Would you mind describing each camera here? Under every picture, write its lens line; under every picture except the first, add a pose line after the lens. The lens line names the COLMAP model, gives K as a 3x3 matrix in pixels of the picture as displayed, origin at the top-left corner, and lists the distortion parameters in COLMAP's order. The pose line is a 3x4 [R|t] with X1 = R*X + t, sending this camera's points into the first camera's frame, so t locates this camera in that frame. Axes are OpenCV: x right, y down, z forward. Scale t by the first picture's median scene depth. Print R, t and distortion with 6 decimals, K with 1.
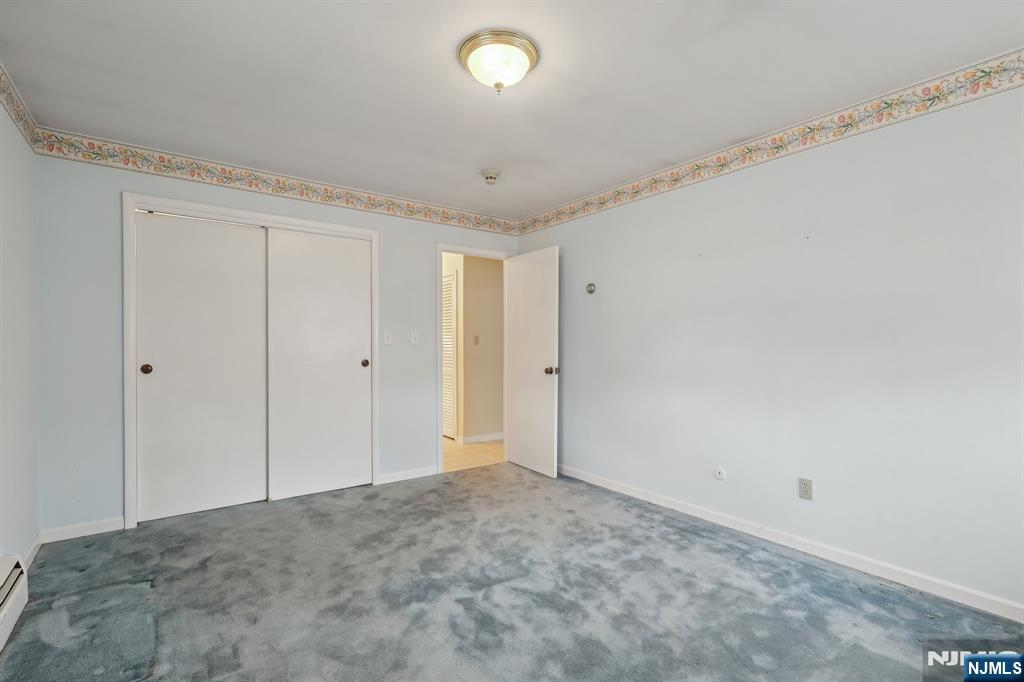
lens RADIAL K [[480.2, 0, 513.6], [0, 480.2, 341.4], [0, 0, 1]] dist [0.004180, -0.000899]
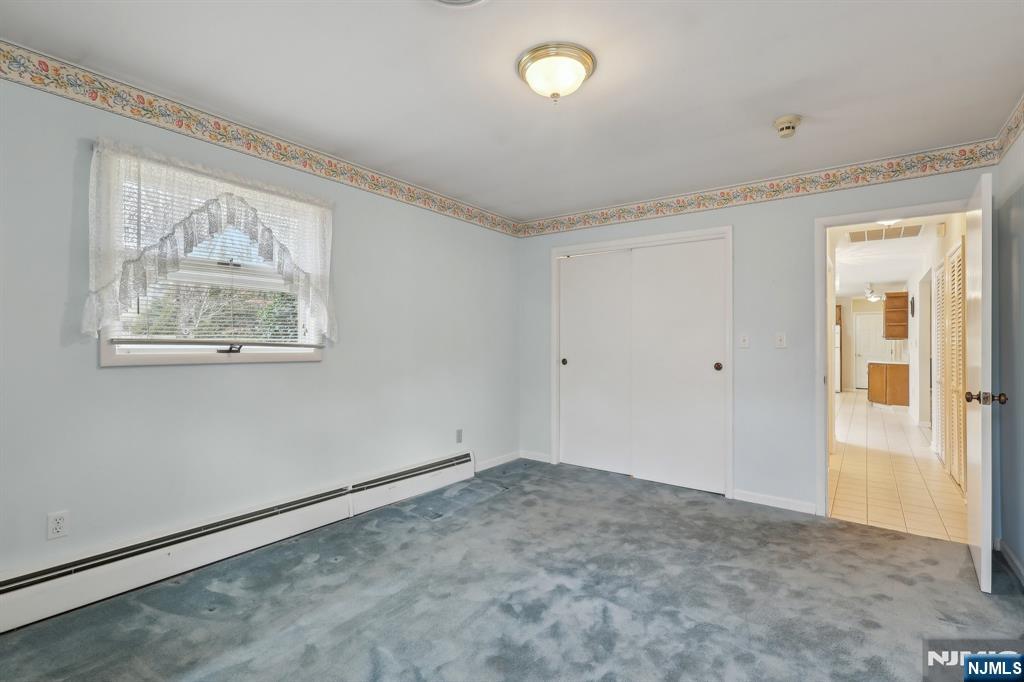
lens RADIAL K [[480.2, 0, 516.9], [0, 480.2, 338.4], [0, 0, 1]] dist [0.004180, -0.000899]
pose [[0.282940, -0.012726, -0.959053, 0.618753], [-0.010178, 0.999816, -0.016270, 0.010775], [0.959084, 0.014365, 0.282758, 0.425772]]
